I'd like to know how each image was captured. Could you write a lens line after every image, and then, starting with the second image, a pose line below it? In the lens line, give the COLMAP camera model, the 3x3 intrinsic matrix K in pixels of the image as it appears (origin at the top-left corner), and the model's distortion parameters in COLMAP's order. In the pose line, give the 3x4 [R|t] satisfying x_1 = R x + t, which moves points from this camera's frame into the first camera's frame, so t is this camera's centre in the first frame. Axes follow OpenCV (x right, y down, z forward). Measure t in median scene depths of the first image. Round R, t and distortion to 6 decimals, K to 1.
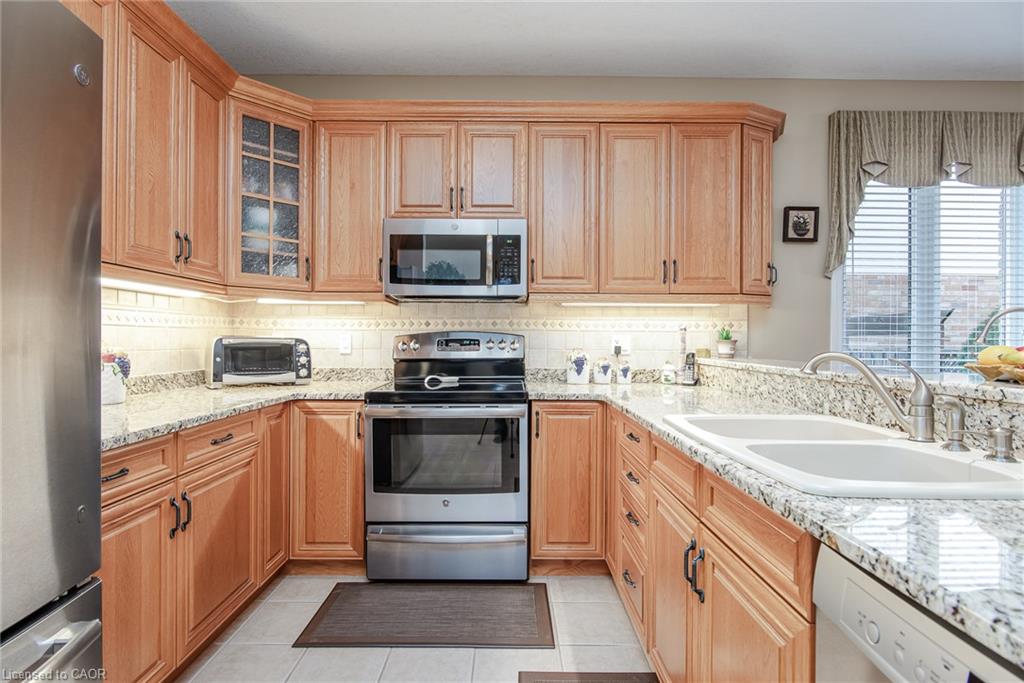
lens RADIAL K [[515.0, 0, 513.1], [0, 515.0, 341.6], [0, 0, 1]] dist [-0.005137, -0.002491]
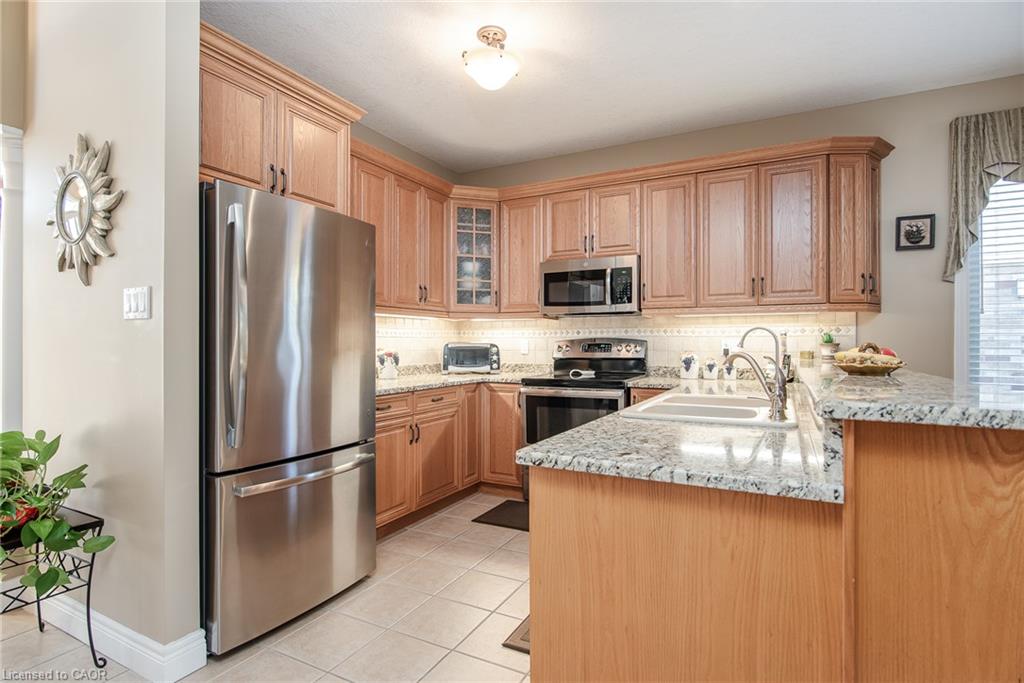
lens RADIAL K [[515.0, 0, 510.4], [0, 515.0, 341.7], [0, 0, 1]] dist [-0.005137, -0.002491]
pose [[0.885053, -0.005824, -0.465454, 0.351790], [0.003106, 0.999973, -0.006606, -0.001583], [0.465480, 0.004401, 0.885047, -0.340608]]
